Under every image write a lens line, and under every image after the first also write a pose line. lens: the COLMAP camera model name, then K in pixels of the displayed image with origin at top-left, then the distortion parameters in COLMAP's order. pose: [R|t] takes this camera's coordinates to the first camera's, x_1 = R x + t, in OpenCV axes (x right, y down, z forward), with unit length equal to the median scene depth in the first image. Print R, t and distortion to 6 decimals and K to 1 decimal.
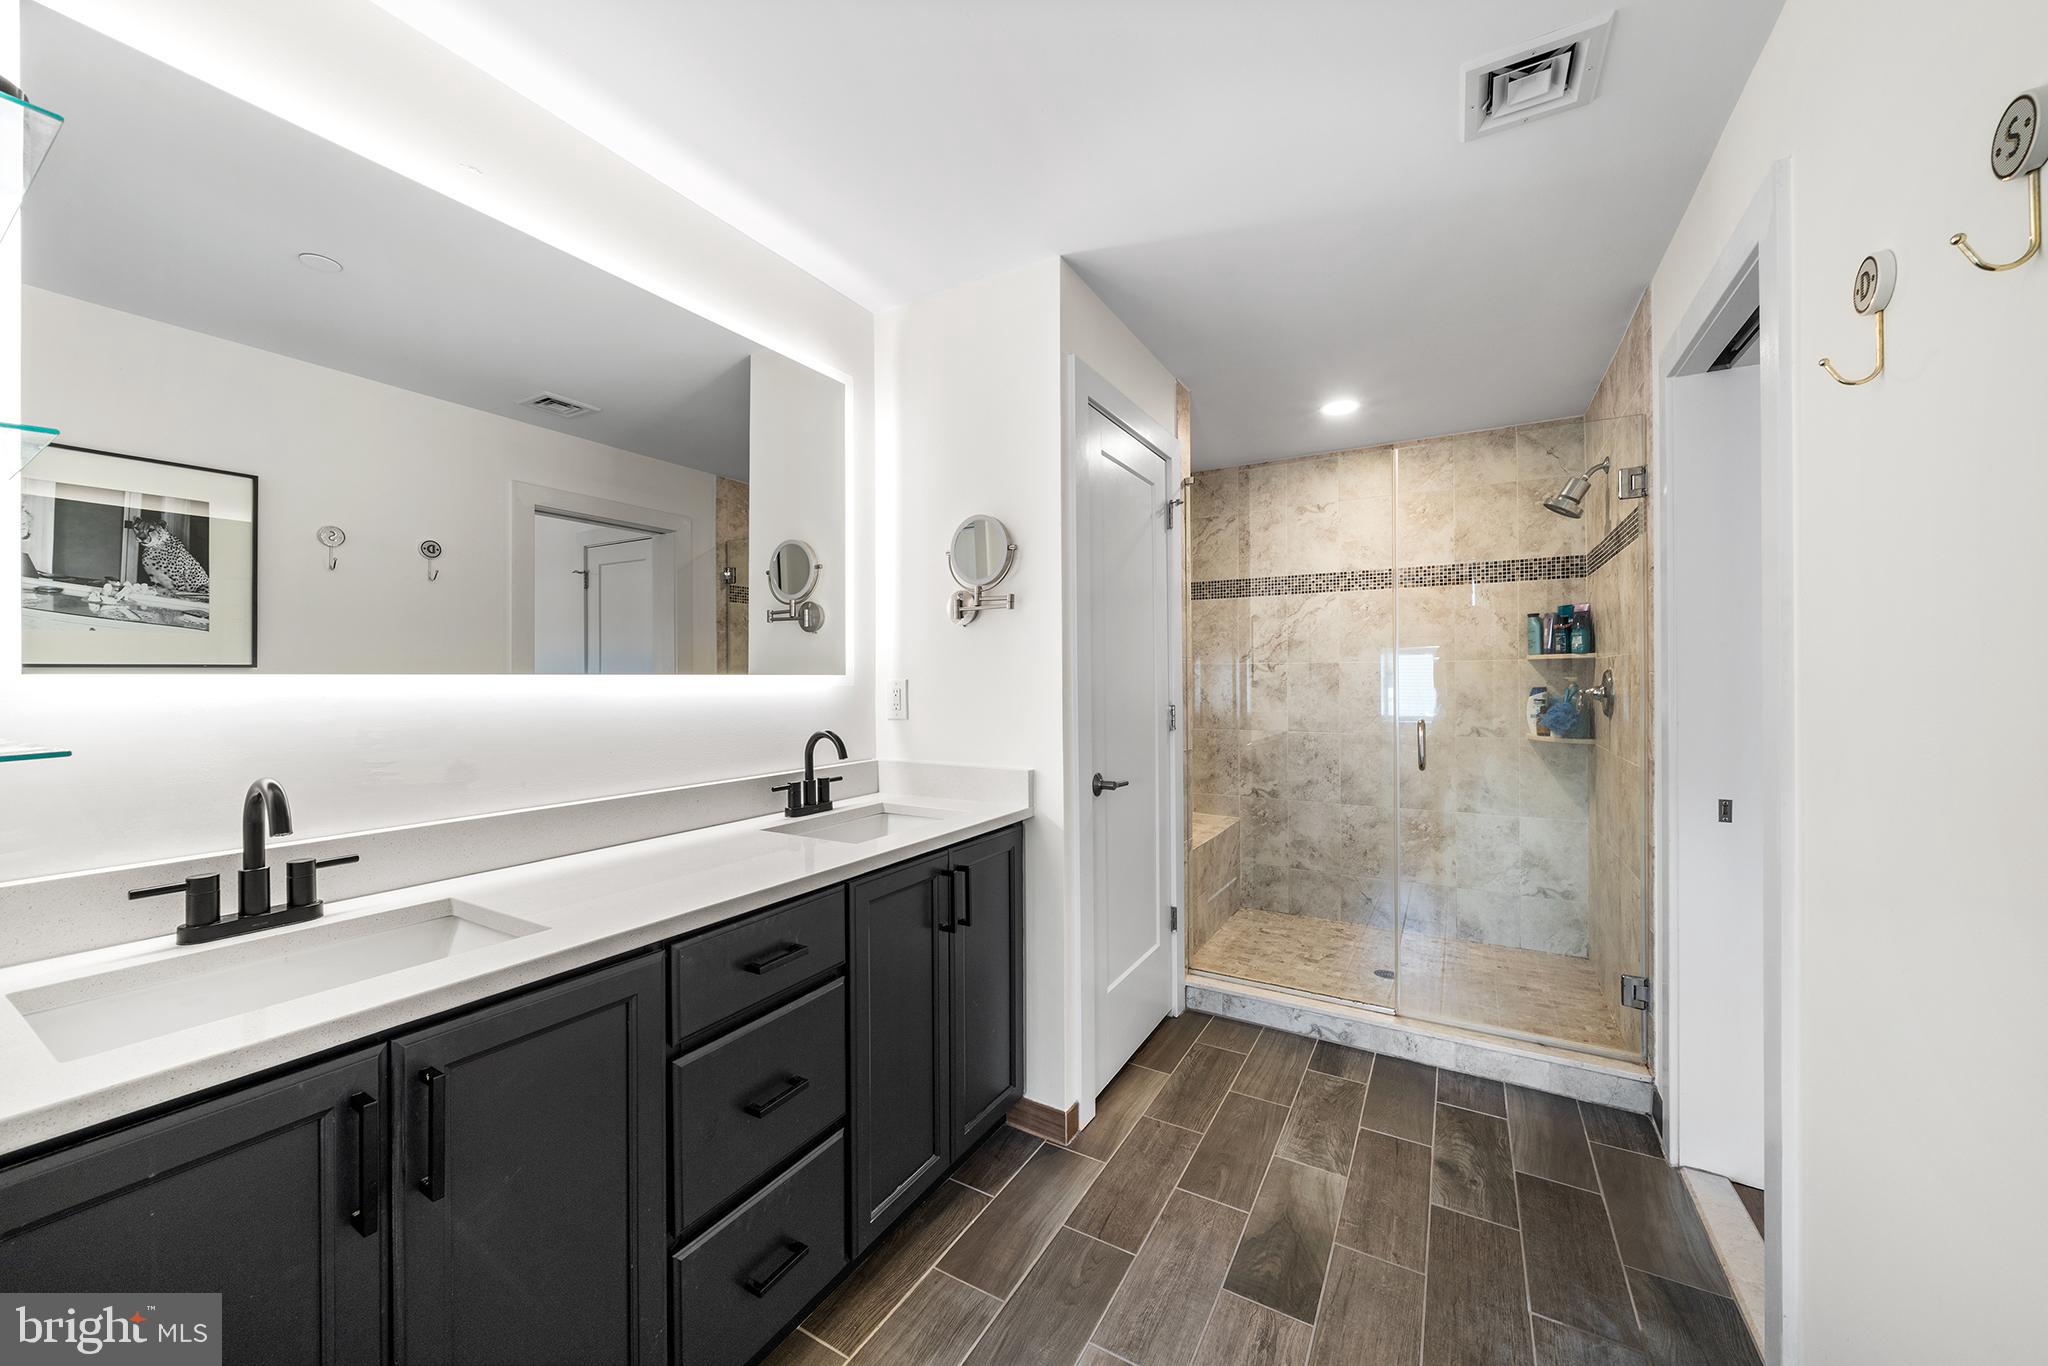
lens RADIAL K [[776.6, 0, 1037.0], [0, 776.6, 666.5], [0, 0, 1]] dist [-0.002411, 0.000719]
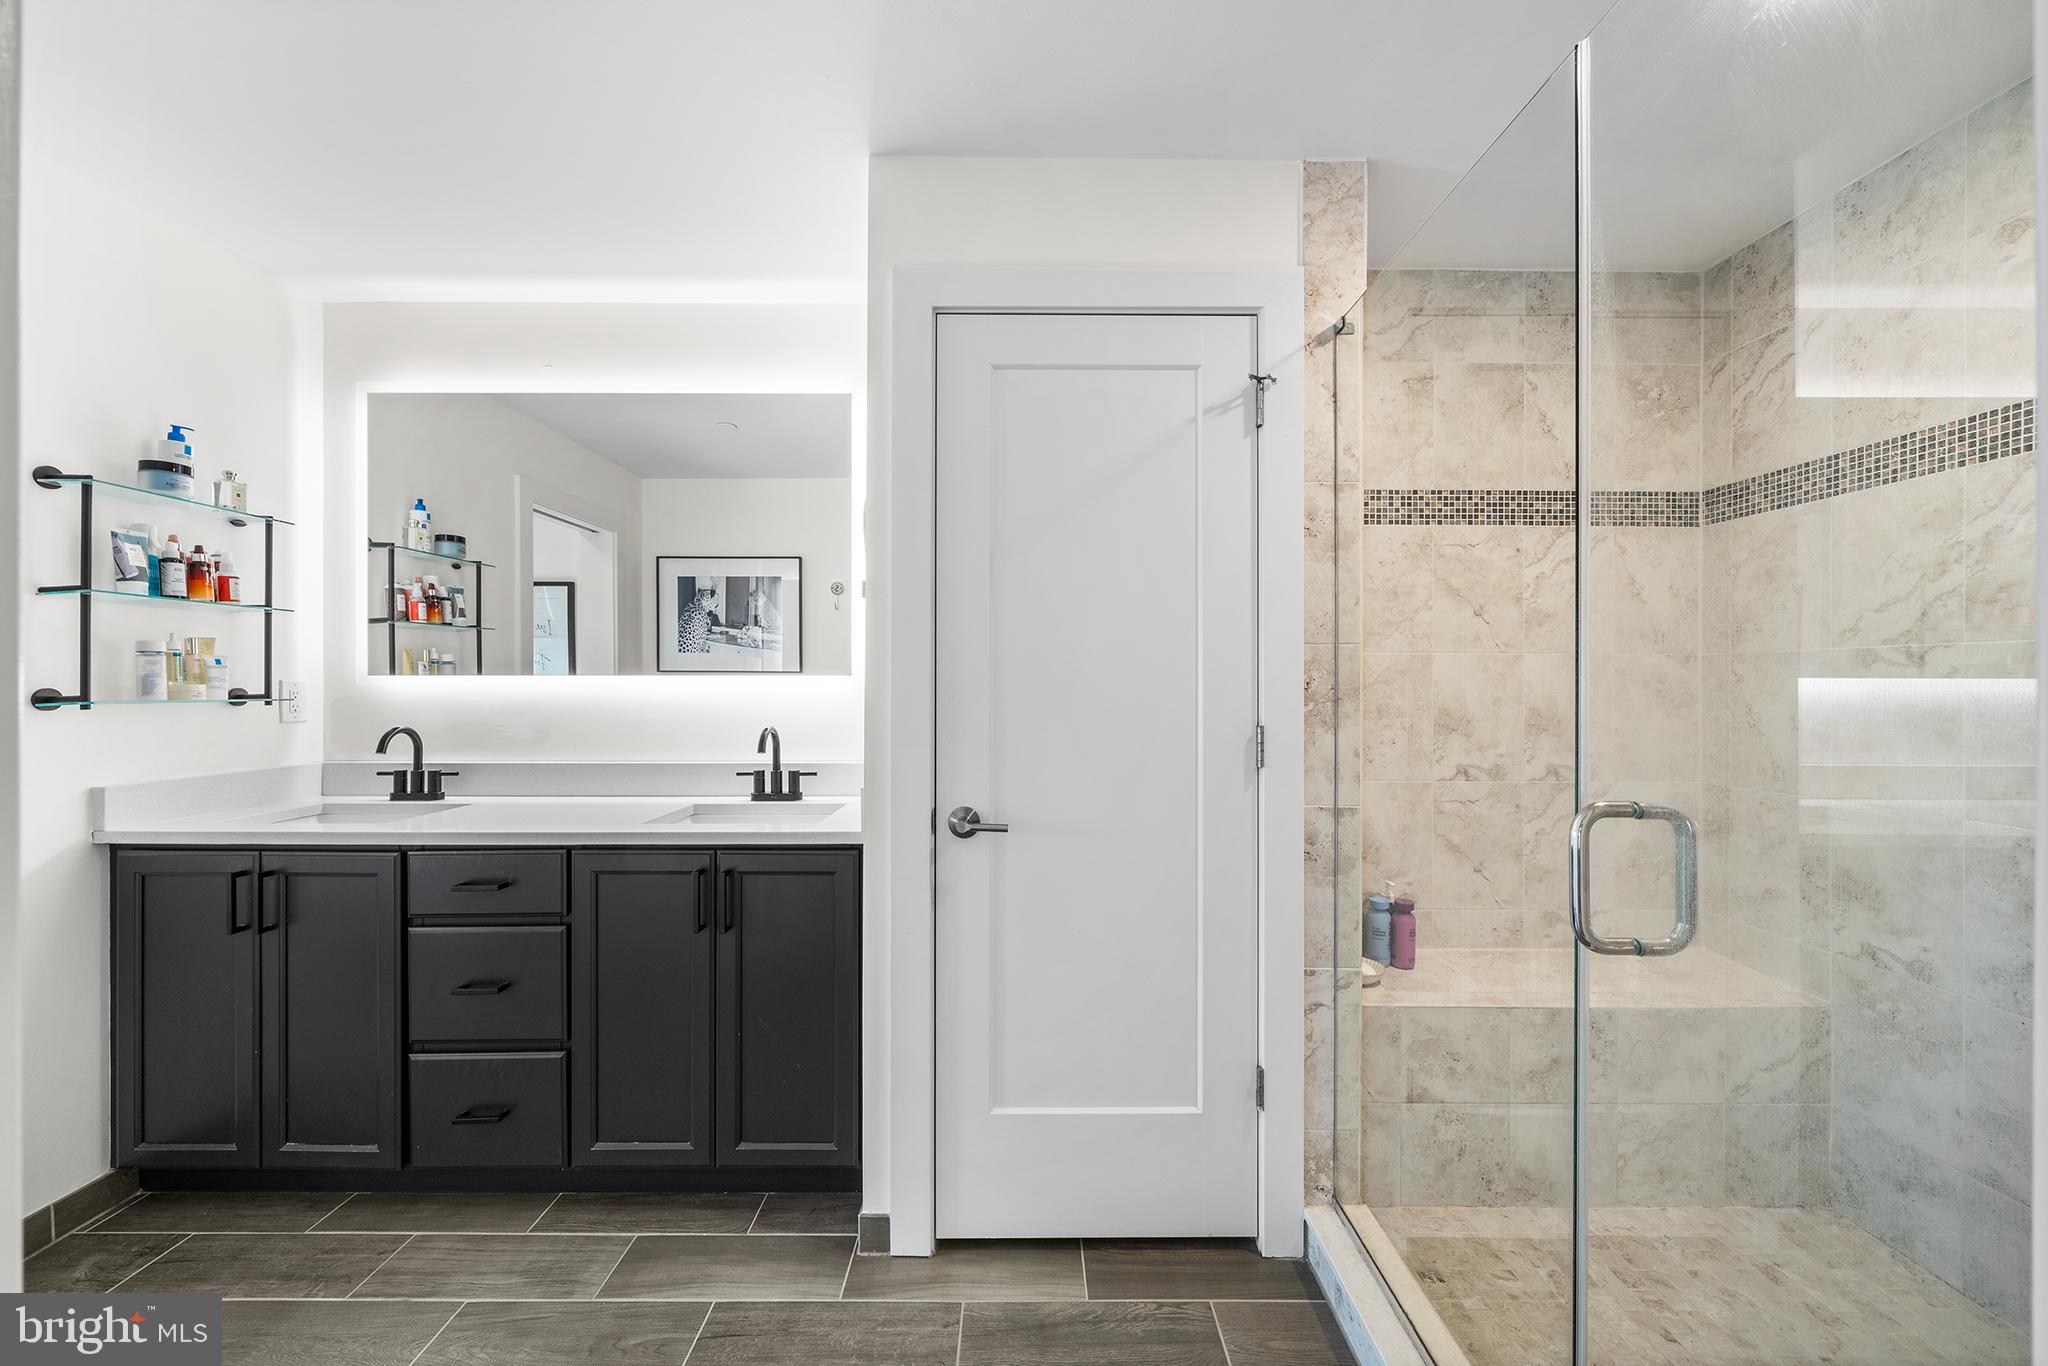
lens RADIAL K [[776.6, 0, 1012.2], [0, 776.6, 667.7], [0, 0, 1]] dist [-0.002411, 0.000719]
pose [[0.472058, -0.009653, -0.881515, 0.781198], [0.012037, 0.999917, -0.004504, 0.006797], [0.881485, -0.008485, 0.472135, 0.711325]]
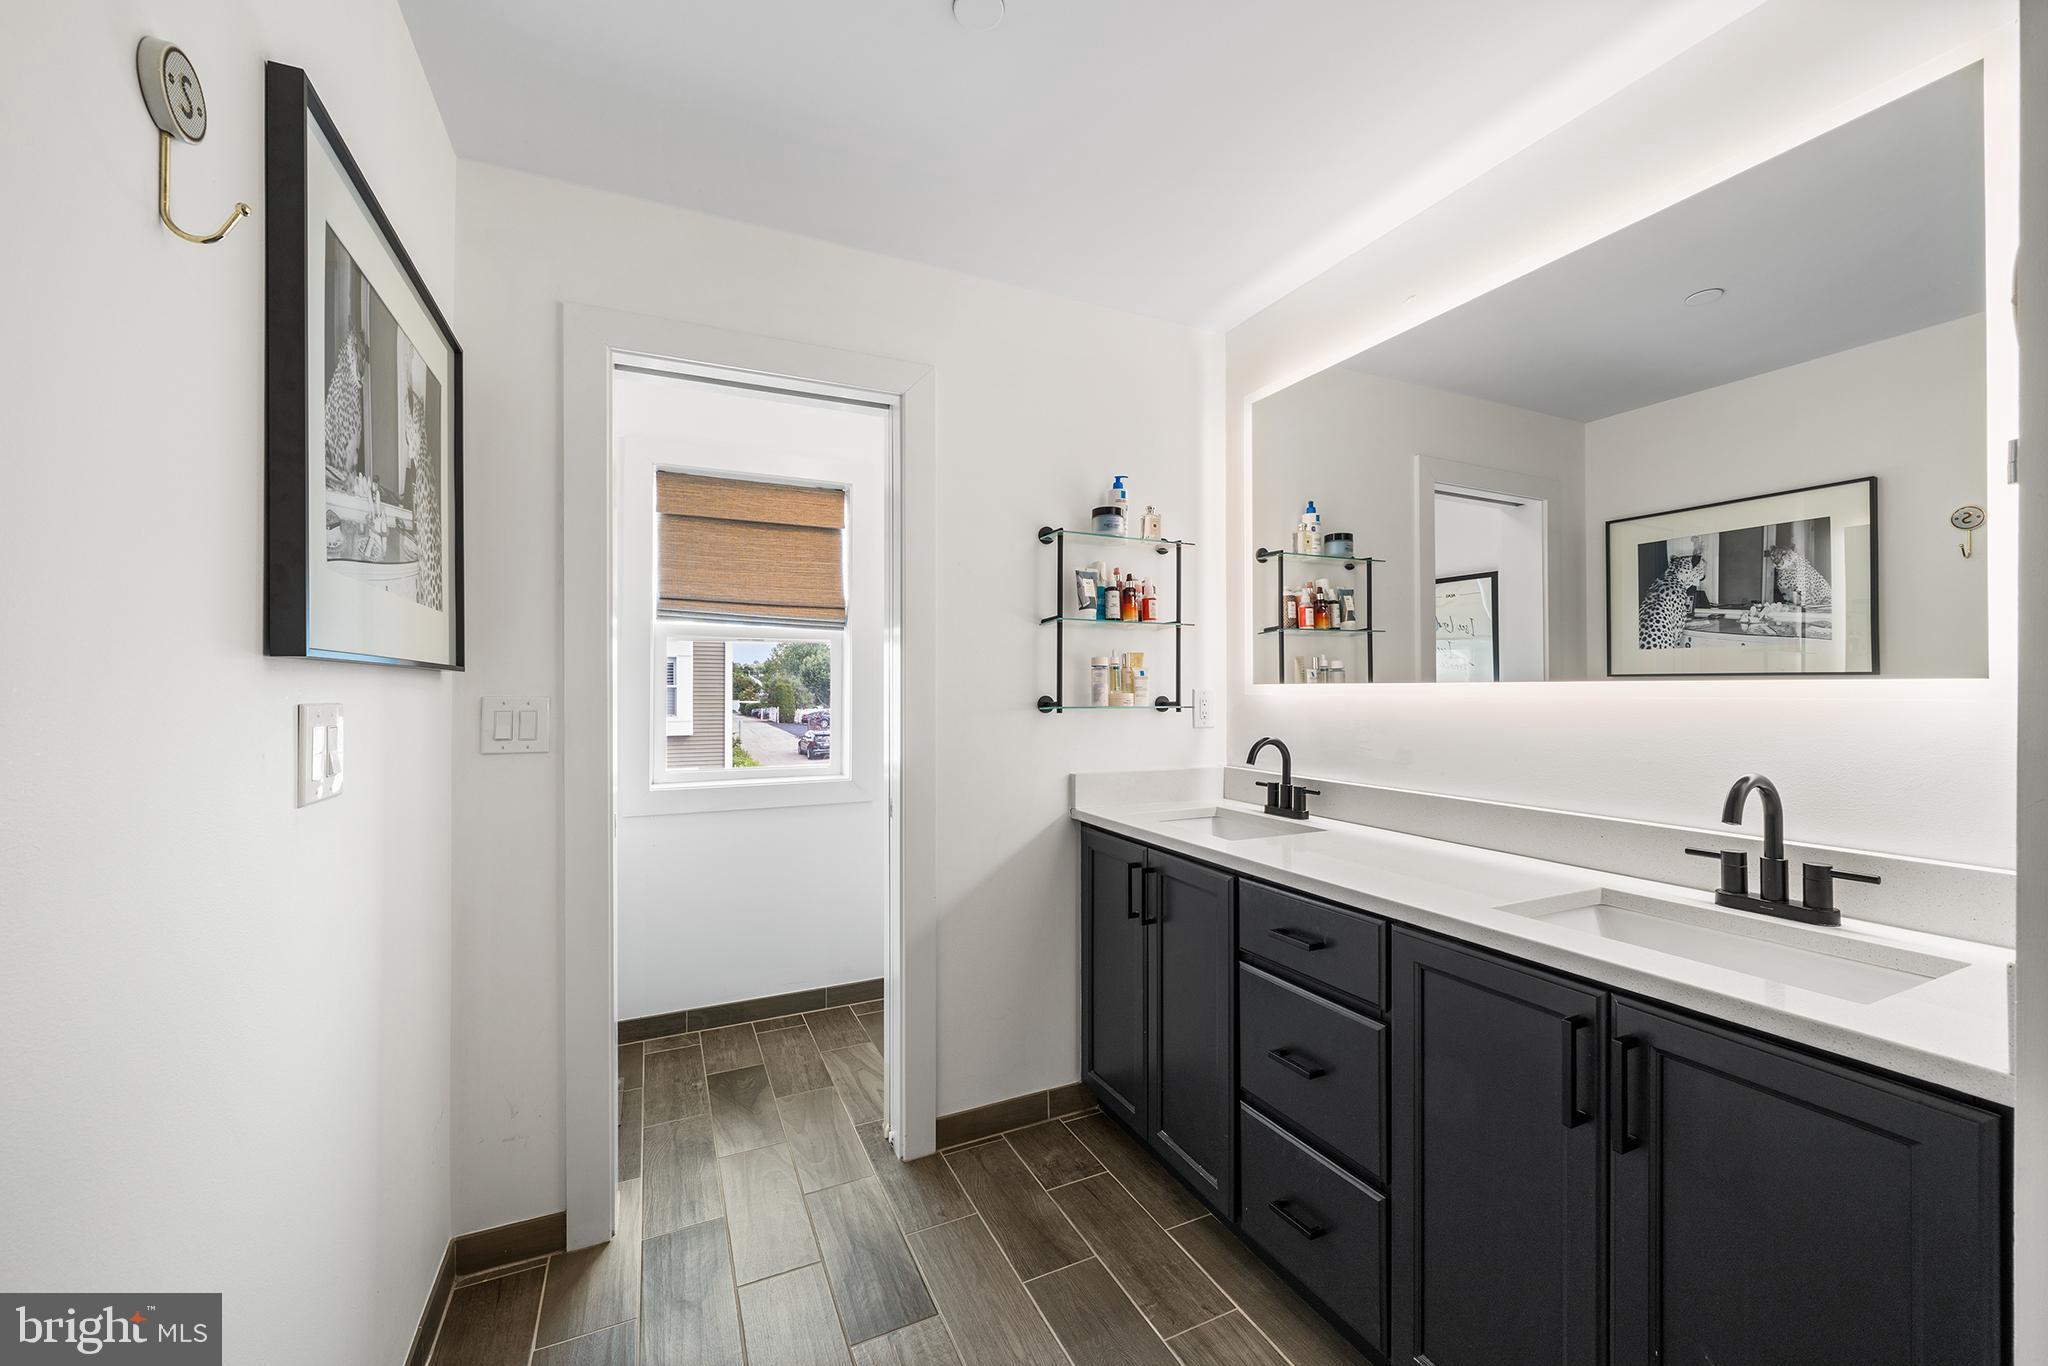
lens RADIAL K [[776.6, 0, 1050.8], [0, 776.6, 691.1], [0, 0, 1]] dist [-0.002411, 0.000719]
pose [[-0.573451, 0.010942, -0.819167, 0.468317], [0.020222, 0.999795, -0.000802, 0.006747], [0.818990, -0.017026, -0.573555, 0.818534]]
